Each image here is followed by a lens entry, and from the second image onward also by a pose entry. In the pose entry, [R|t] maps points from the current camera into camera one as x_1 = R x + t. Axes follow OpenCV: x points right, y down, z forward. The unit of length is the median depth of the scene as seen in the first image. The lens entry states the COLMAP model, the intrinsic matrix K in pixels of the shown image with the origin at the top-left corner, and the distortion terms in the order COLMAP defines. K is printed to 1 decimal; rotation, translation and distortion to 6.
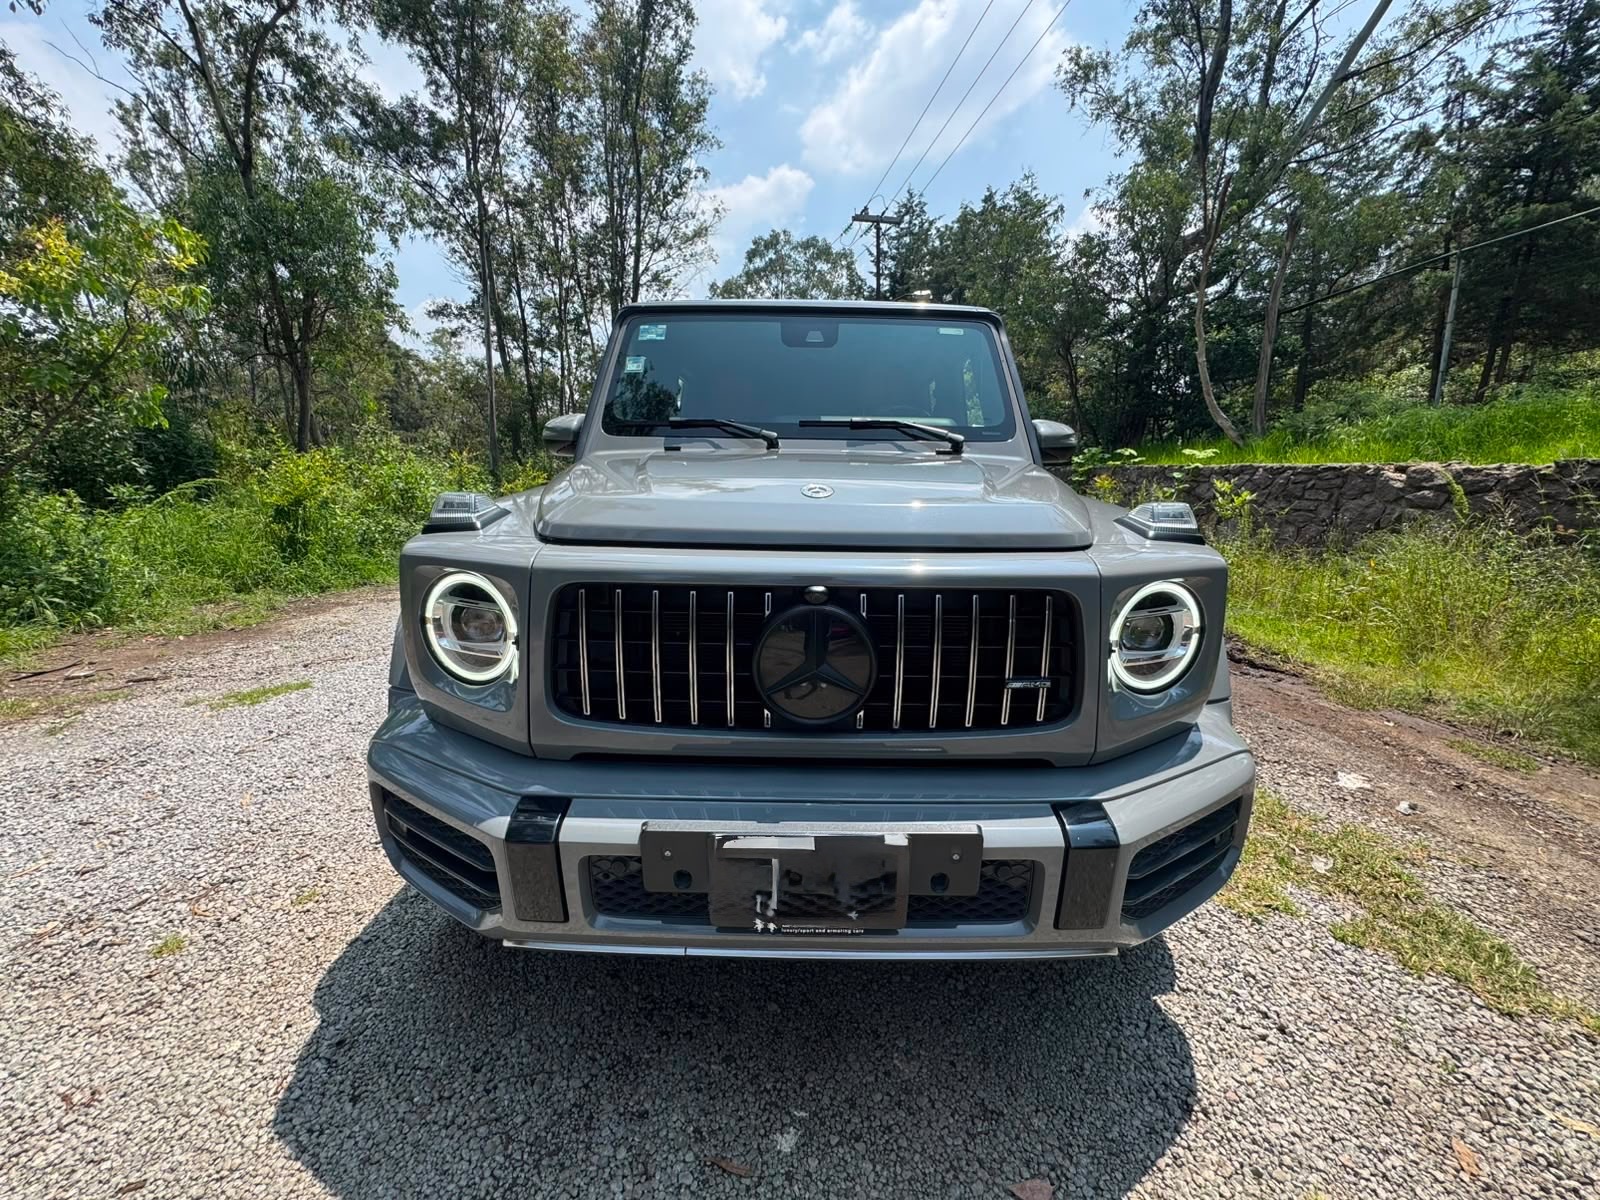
lens RADIAL K [[636.9, 0, 798.0], [0, 636.9, 605.0], [0, 0, 1]] dist [-0.002596, 0.000425]
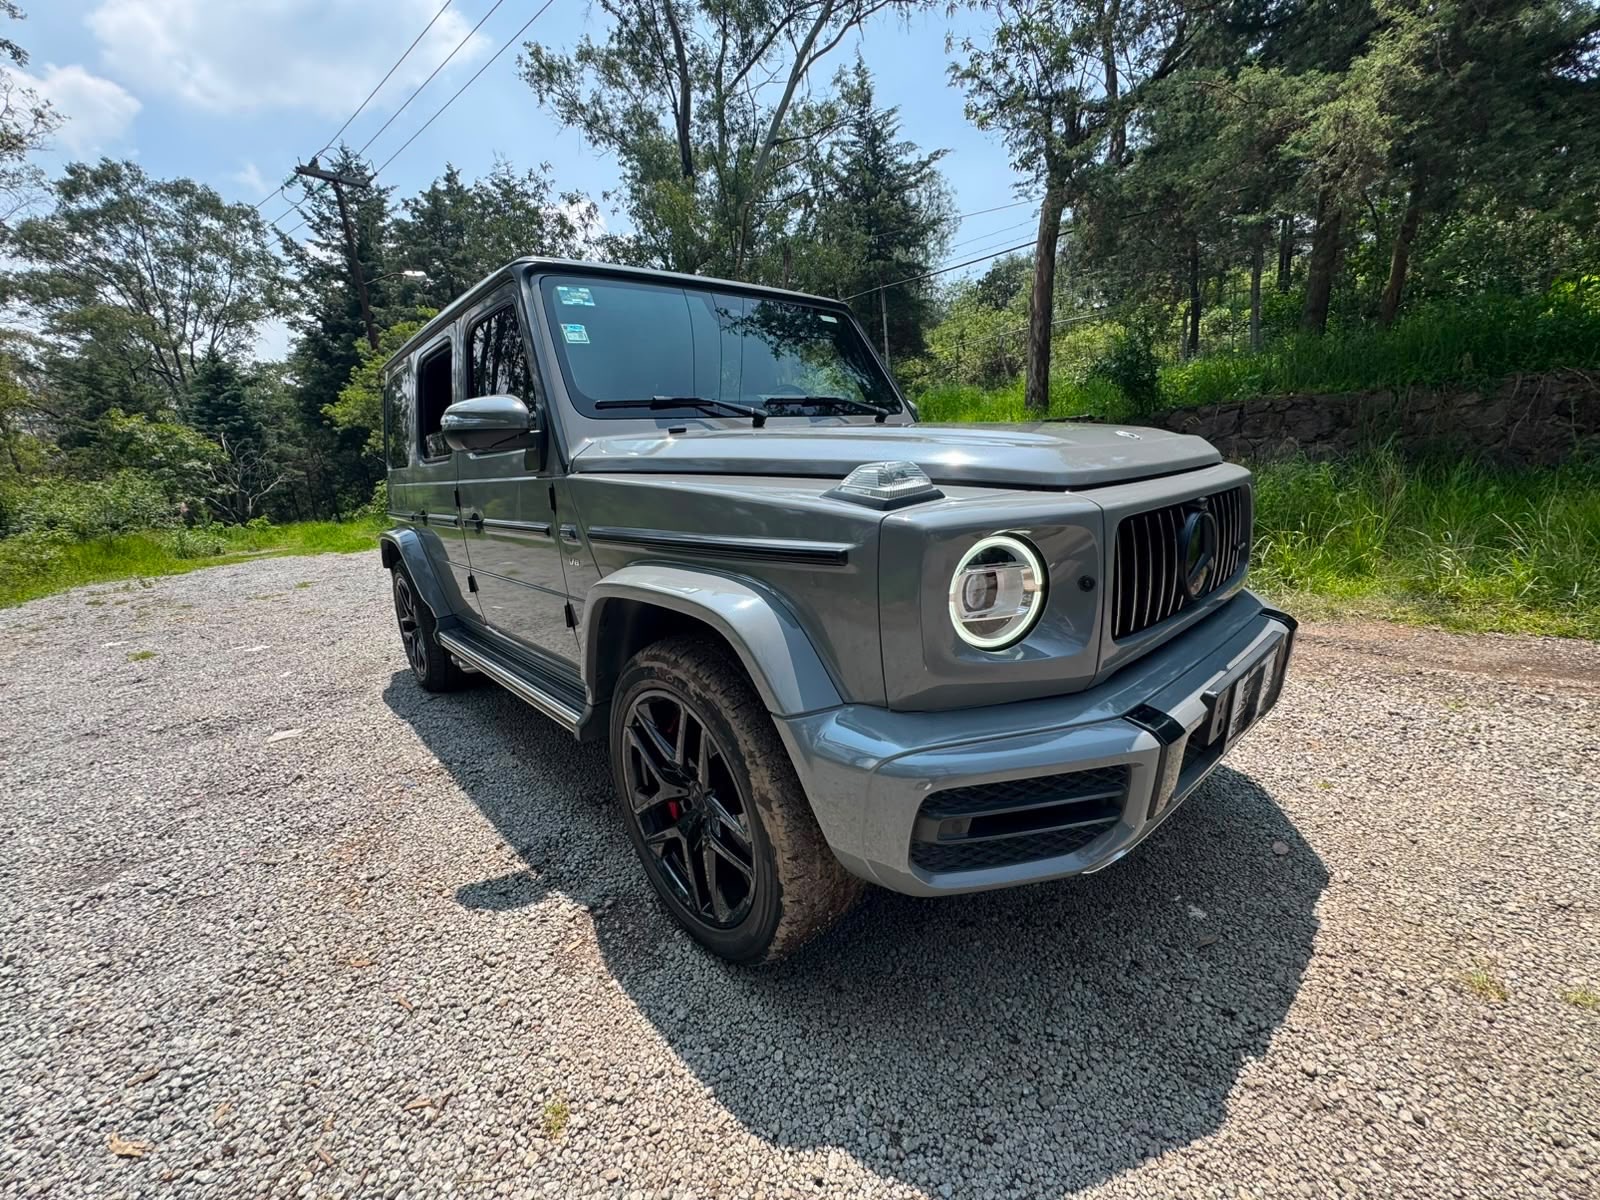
lens RADIAL K [[636.9, 0, 798.0], [0, 636.9, 605.0], [0, 0, 1]] dist [-0.002596, 0.000425]
pose [[0.740597, -0.217537, 0.635763, -0.080763], [0.214539, 0.973176, 0.083074, -0.005507], [-0.636781, 0.074871, 0.767401, 0.026762]]
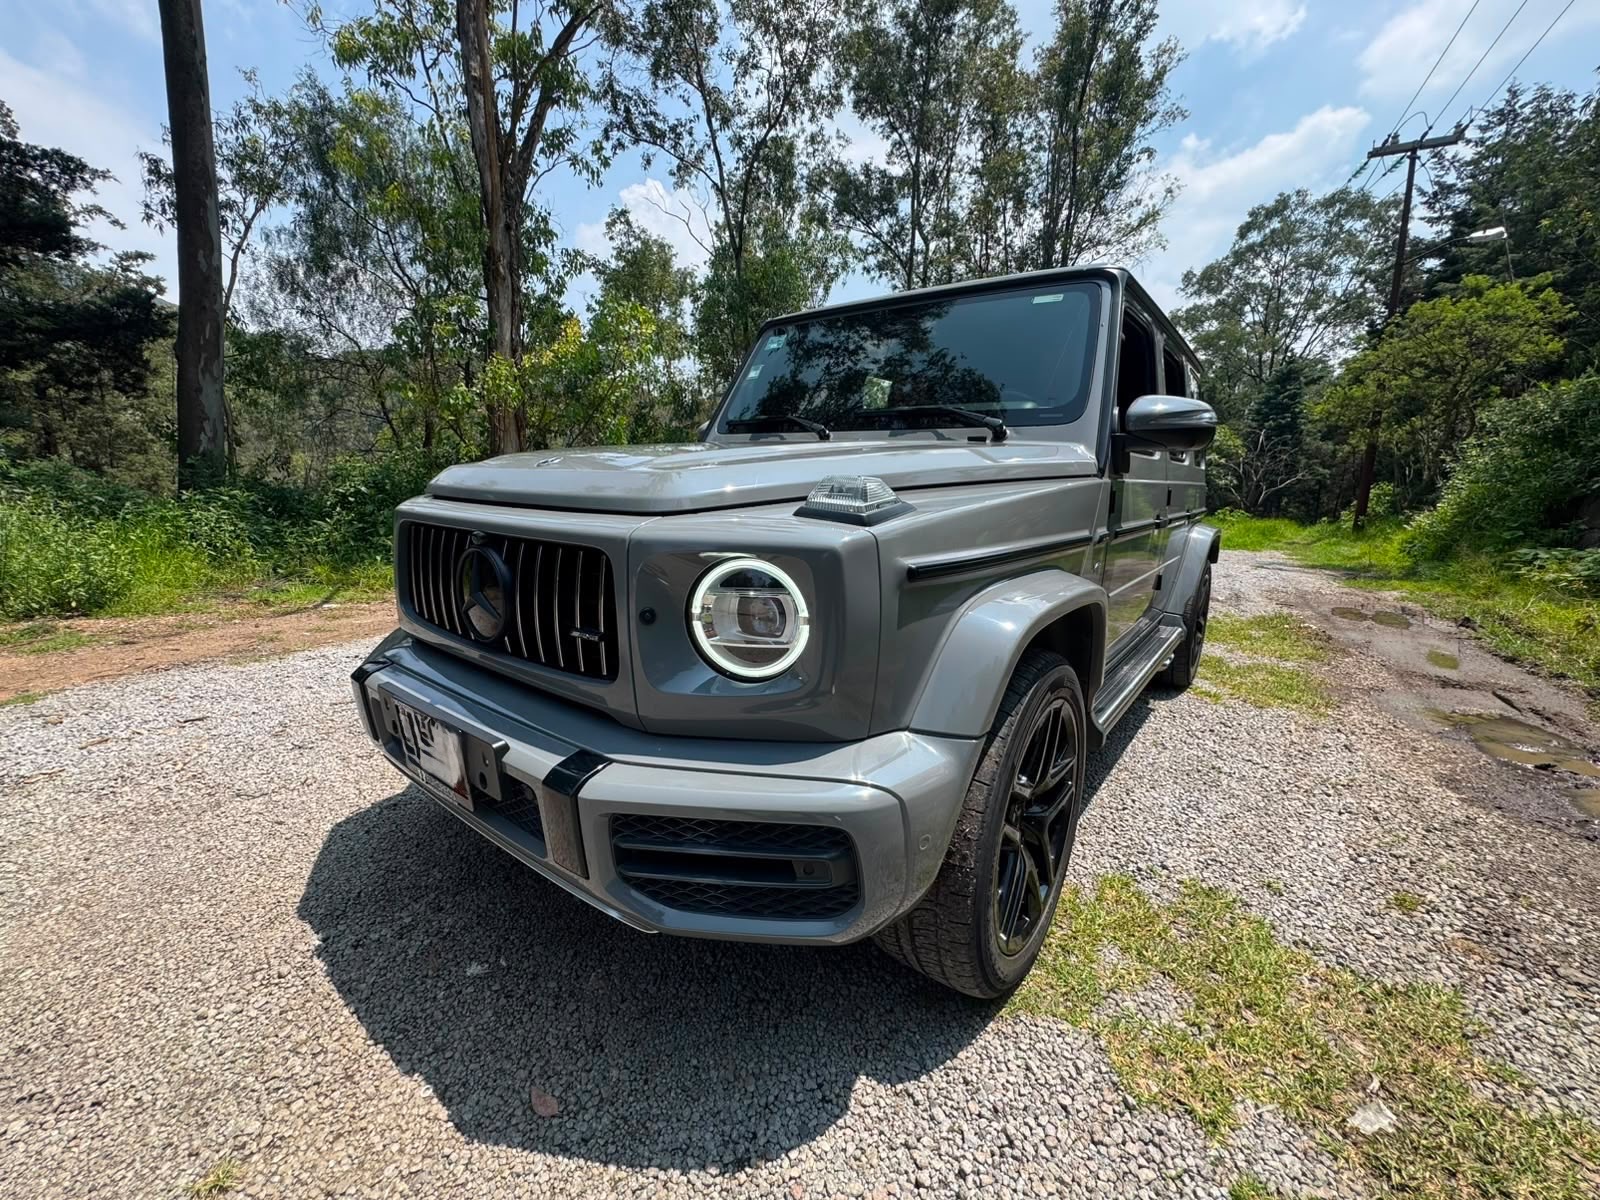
lens RADIAL K [[636.9, 0, 798.0], [0, 636.9, 605.0], [0, 0, 1]] dist [-0.002596, 0.000425]
pose [[0.793400, 0.125954, -0.595526, 0.069197], [-0.137479, 0.990156, 0.026260, -0.000179], [0.592971, 0.061038, 0.802907, 0.018724]]
